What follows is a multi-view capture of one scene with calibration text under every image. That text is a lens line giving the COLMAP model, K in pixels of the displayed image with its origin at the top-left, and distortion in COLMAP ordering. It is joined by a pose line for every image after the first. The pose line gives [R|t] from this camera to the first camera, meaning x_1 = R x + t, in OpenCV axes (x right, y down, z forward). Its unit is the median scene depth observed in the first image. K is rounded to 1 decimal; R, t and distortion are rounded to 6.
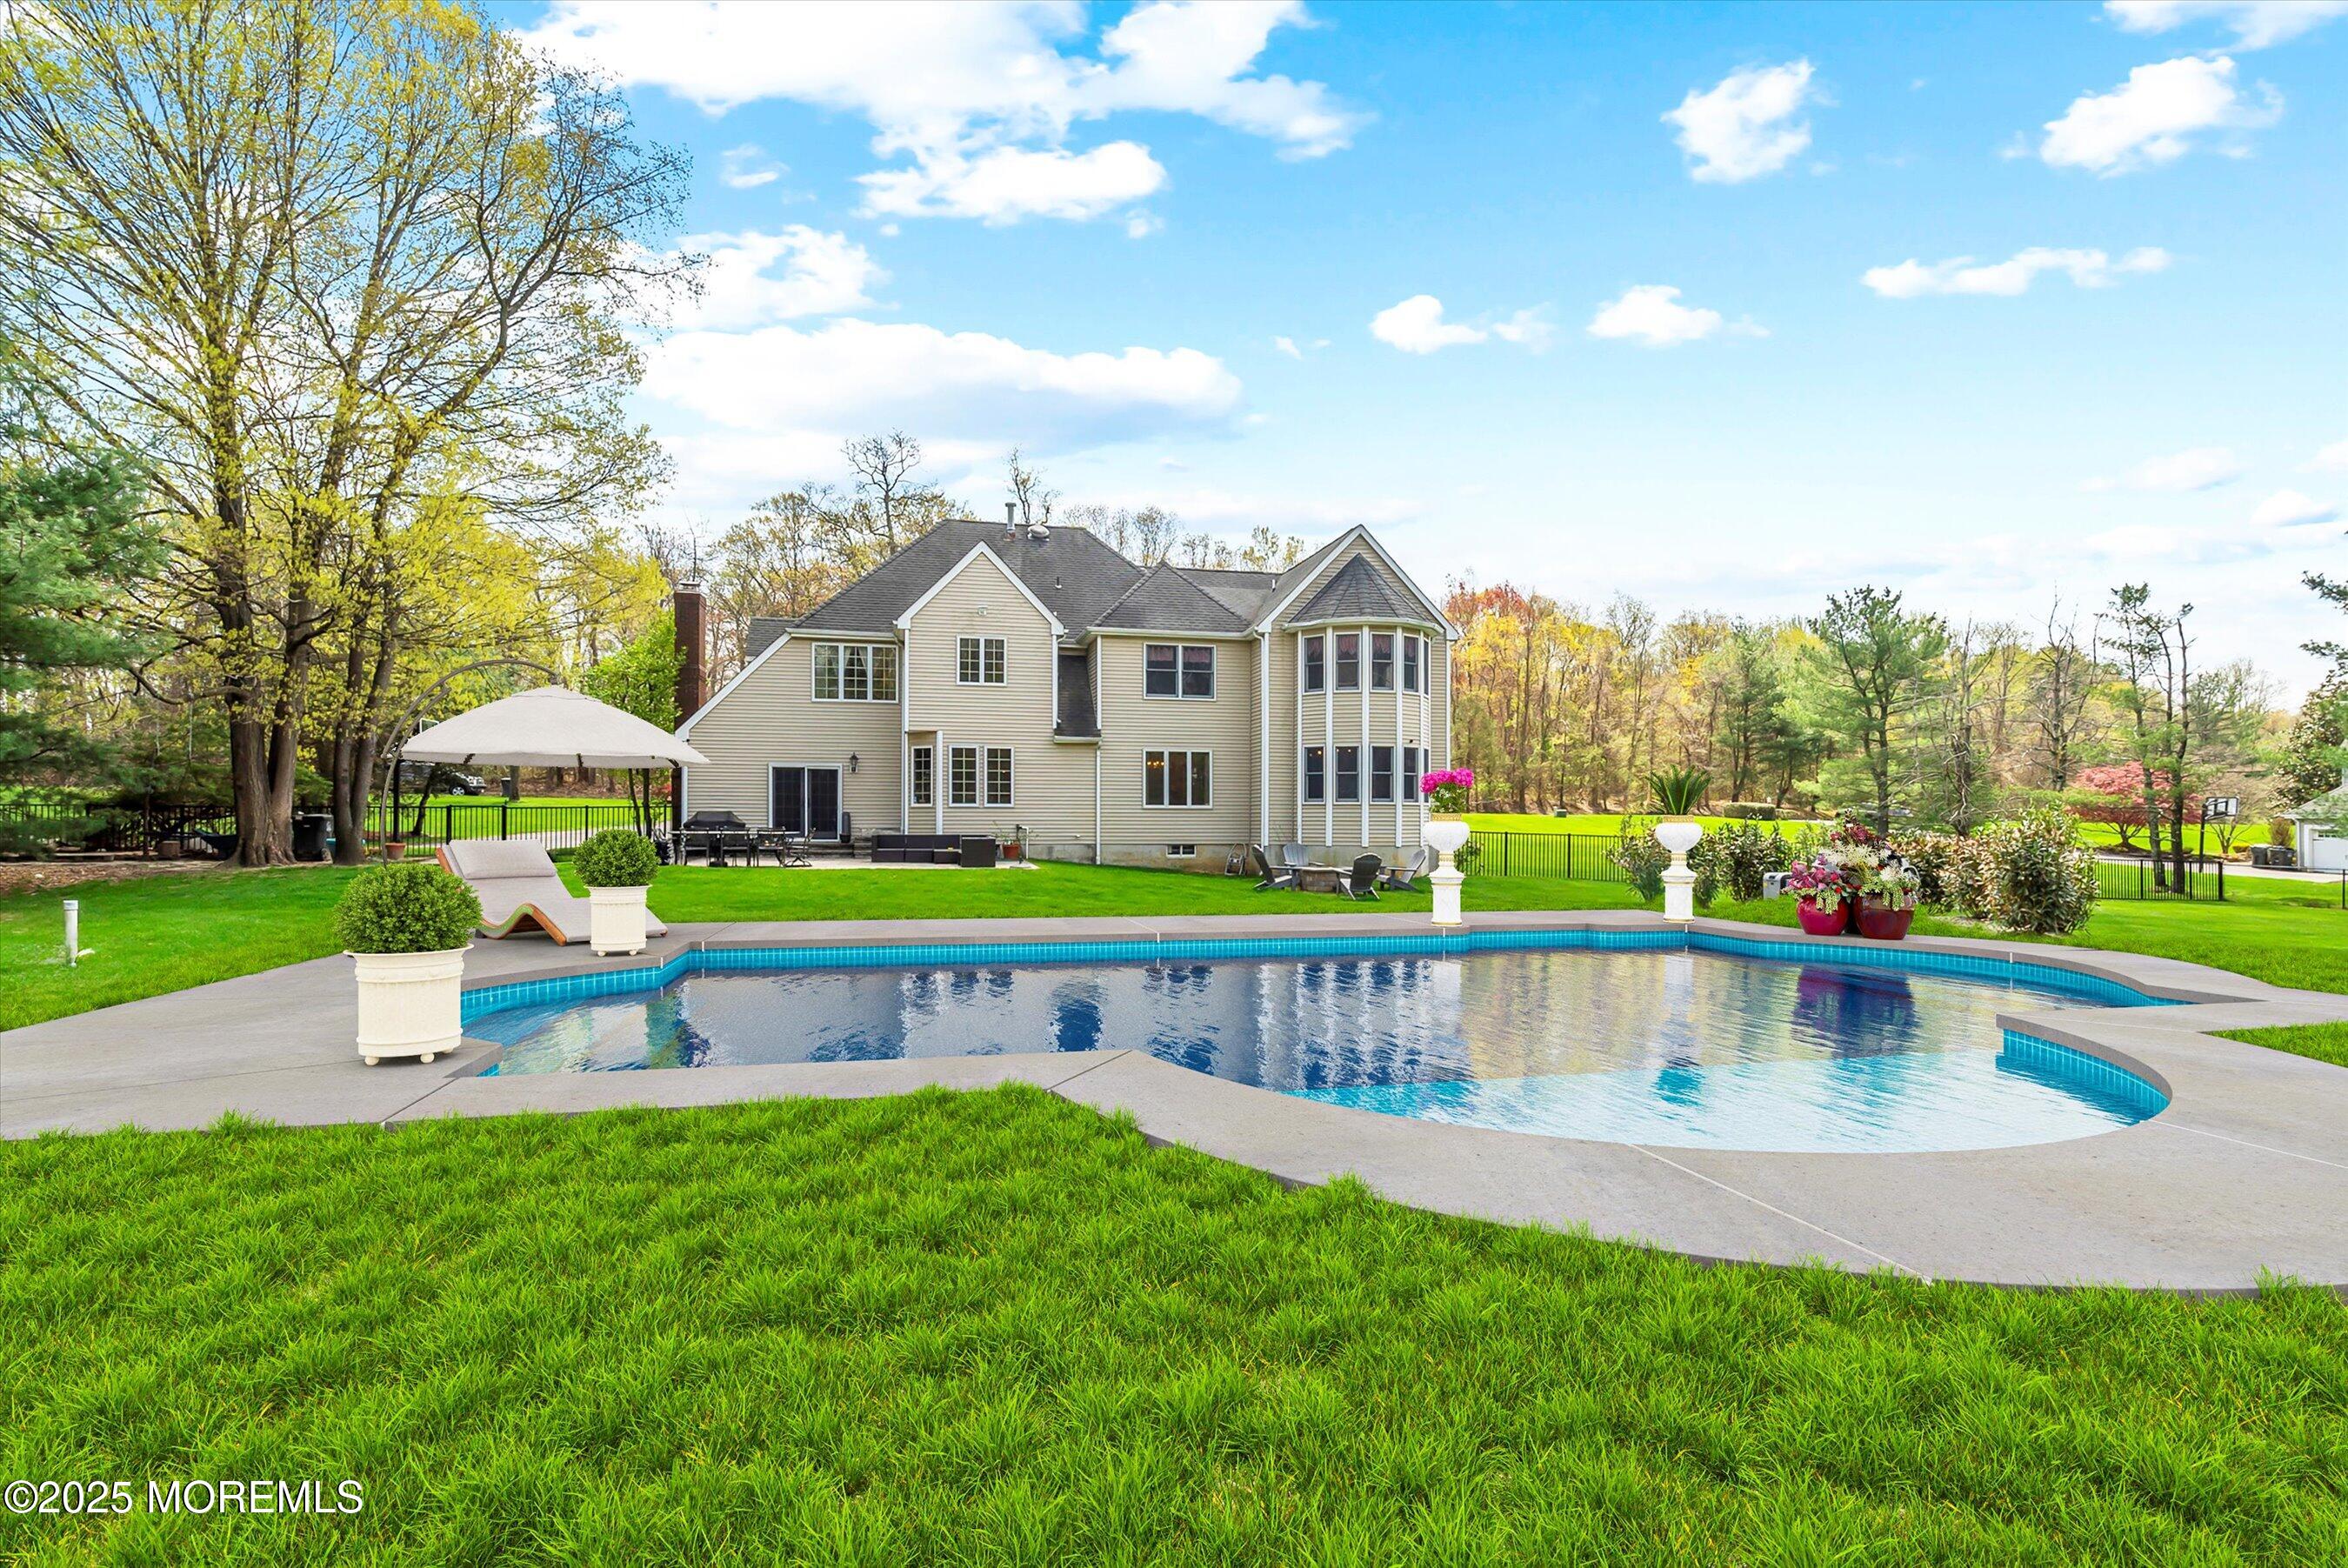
lens RADIAL K [[1092.1, 0, 1188.2], [0, 1092.1, 819.0], [0, 0, 1]] dist [-0.001616, -0.001696]
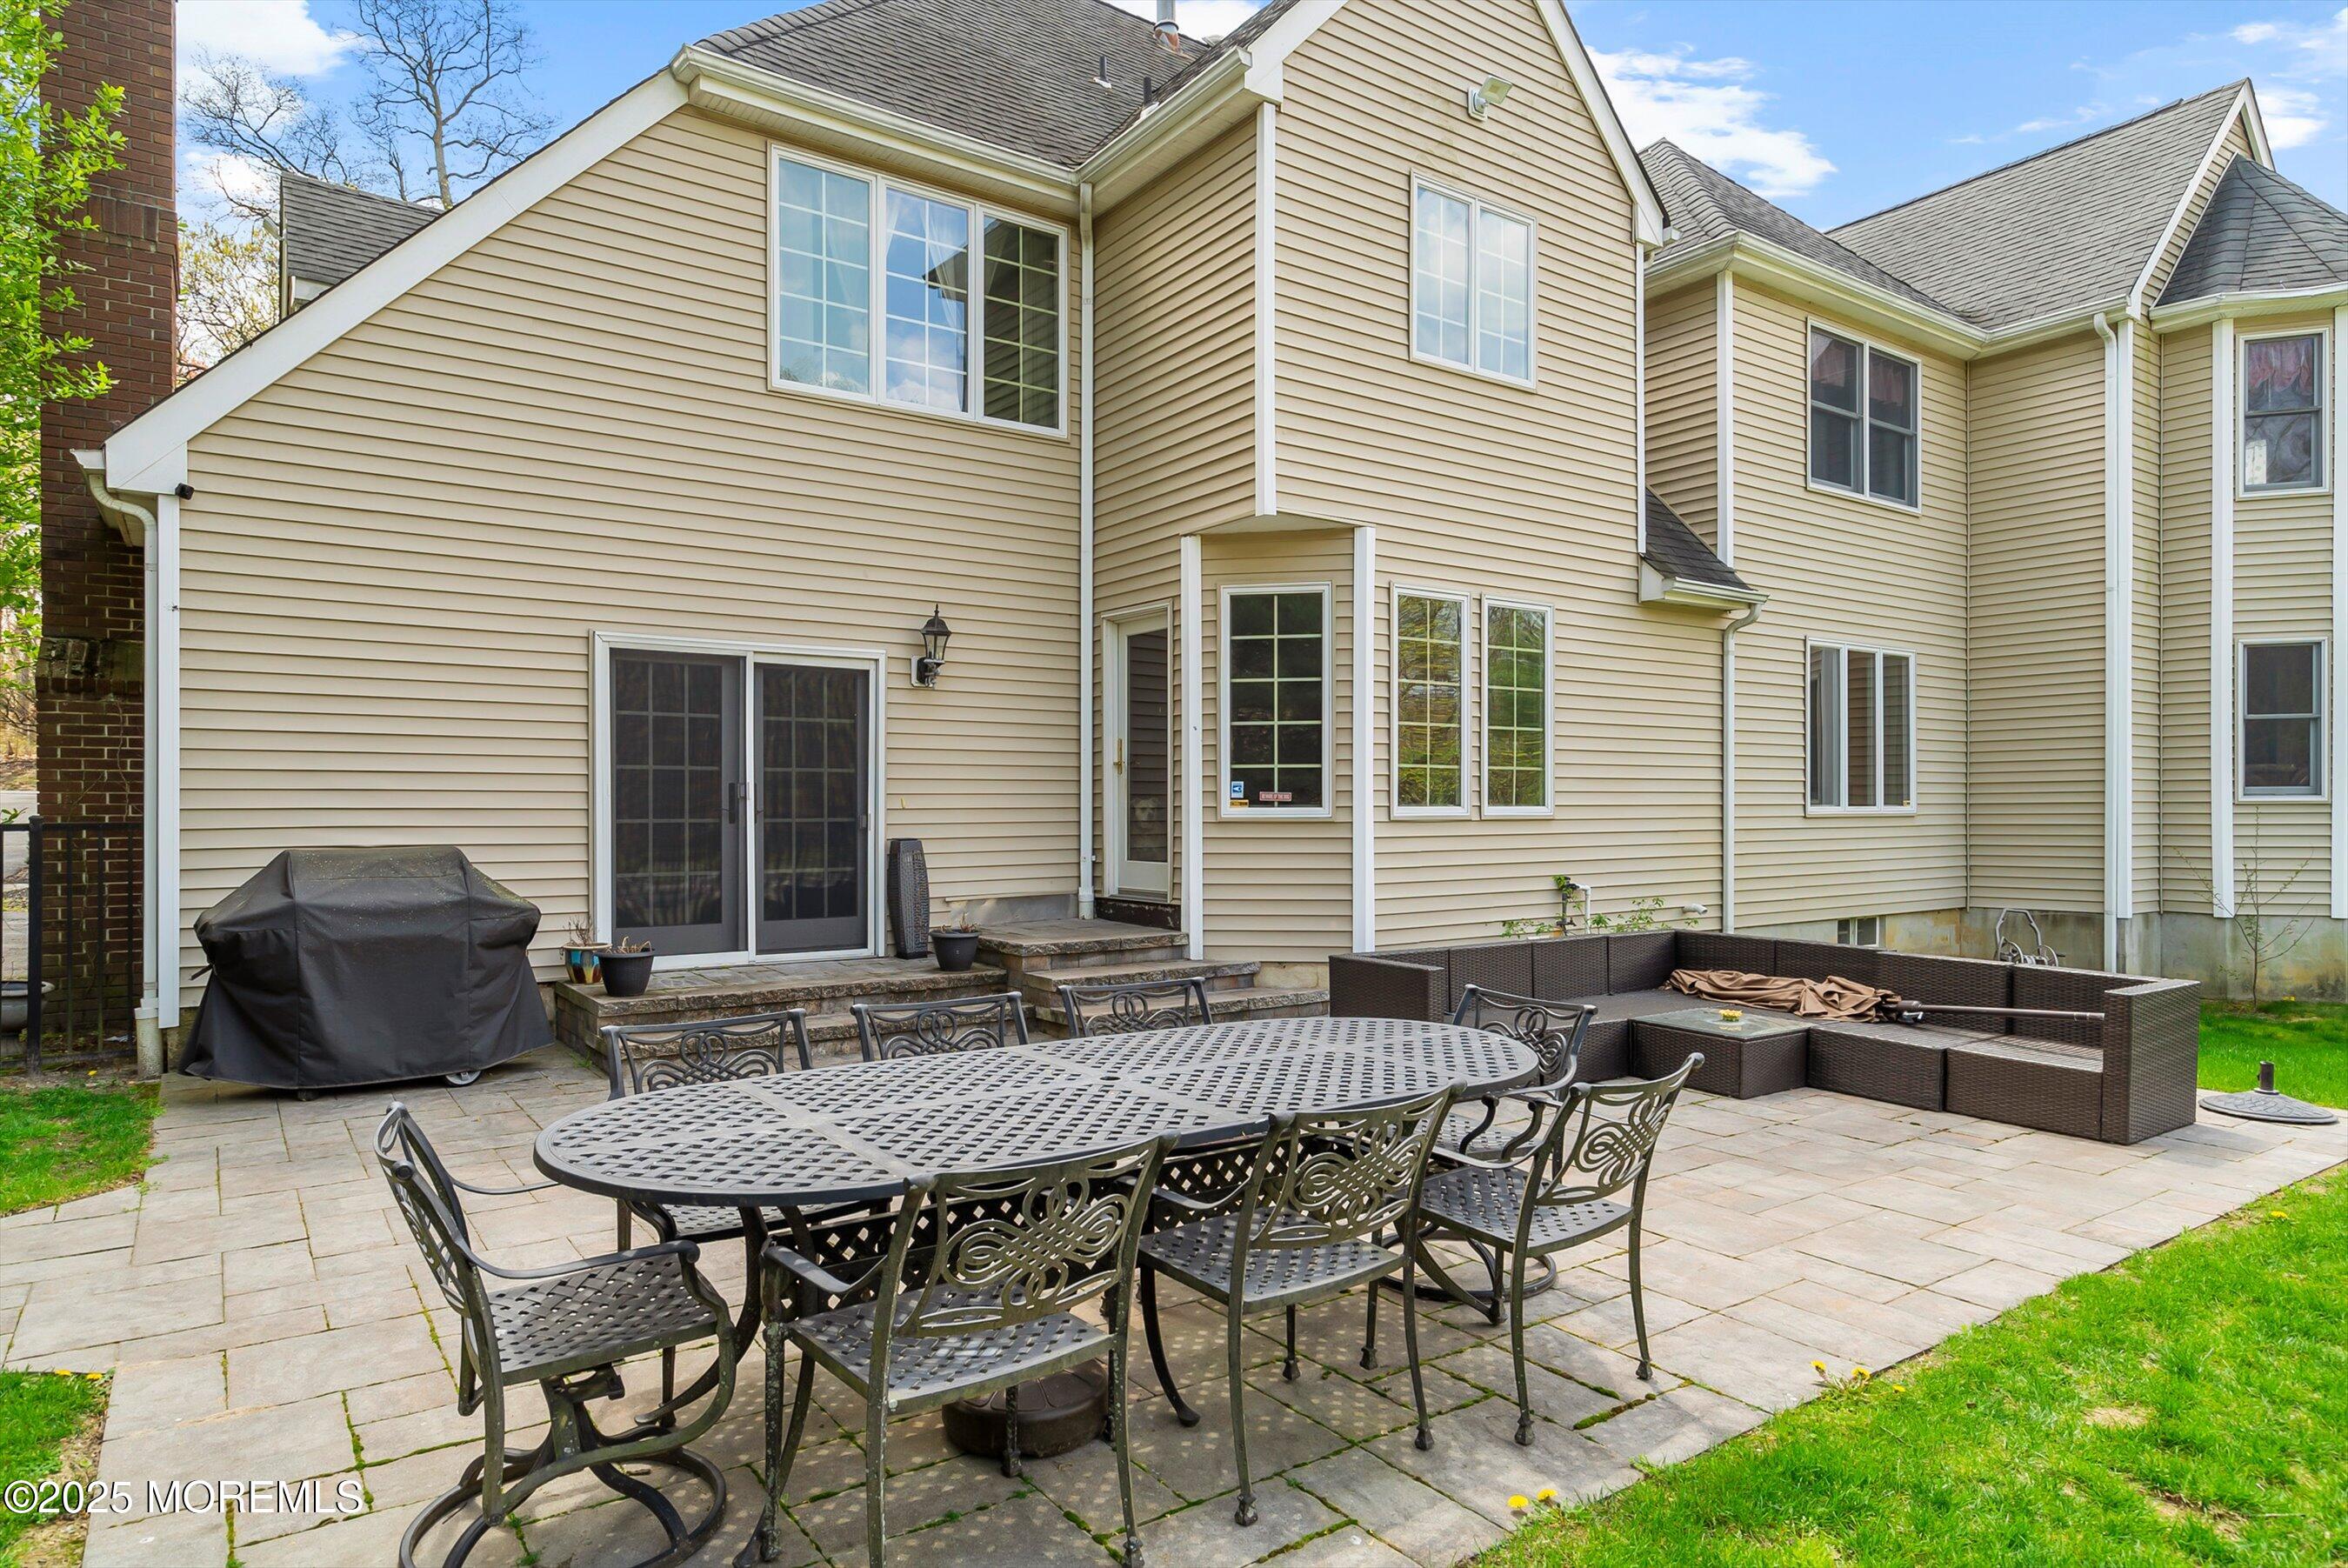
lens RADIAL K [[1333.1, 0, 1189.8], [0, 1333.1, 791.7], [0, 0, 1]] dist [0.001122, -0.000039]
pose [[0.932858, 0.000022, 0.360245, -0.376546], [0.001659, 0.999989, -0.004358, -0.016081], [-0.360241, 0.004663, 0.932847, 0.708933]]
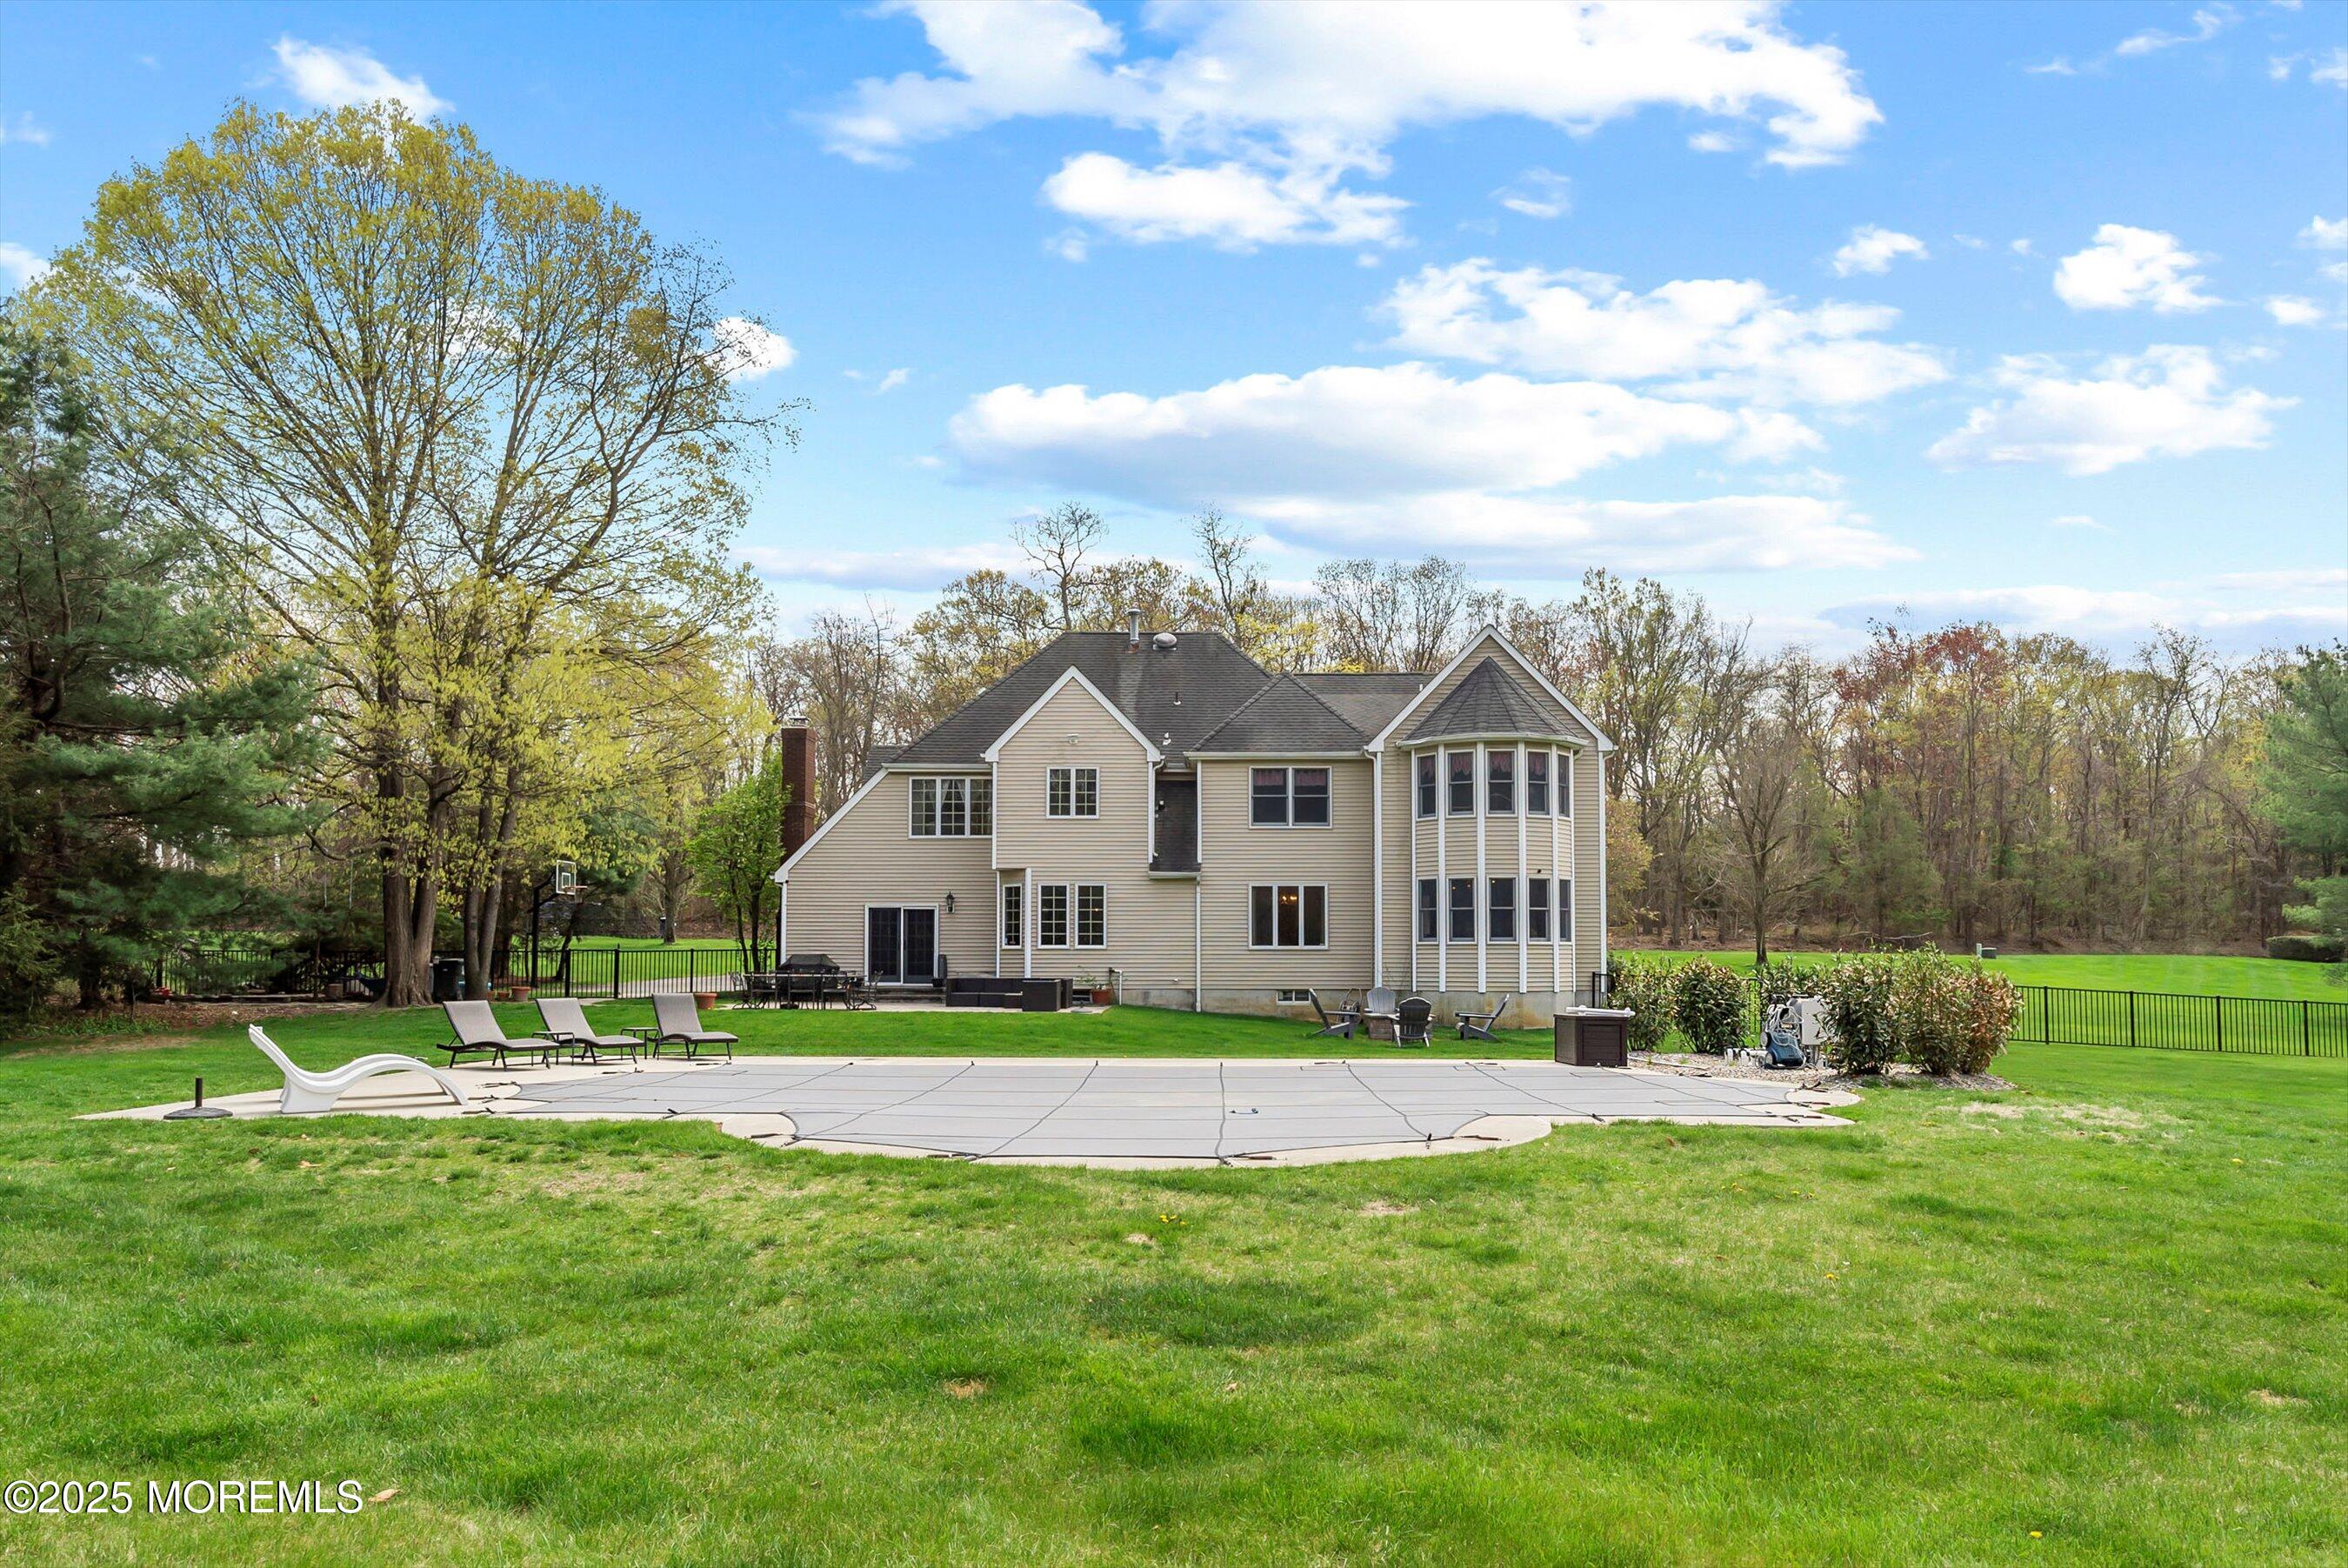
lens RADIAL K [[1515.6, 0, 1224.3], [0, 1515.6, 894.9], [0, 0, 1]] dist [-0.000307, 0.000650]
pose [[0.973751, -0.011973, -0.227301, 0.230819], [0.001851, 0.998999, -0.044690, 0.001167], [0.227609, 0.043096, 0.972799, -0.229422]]
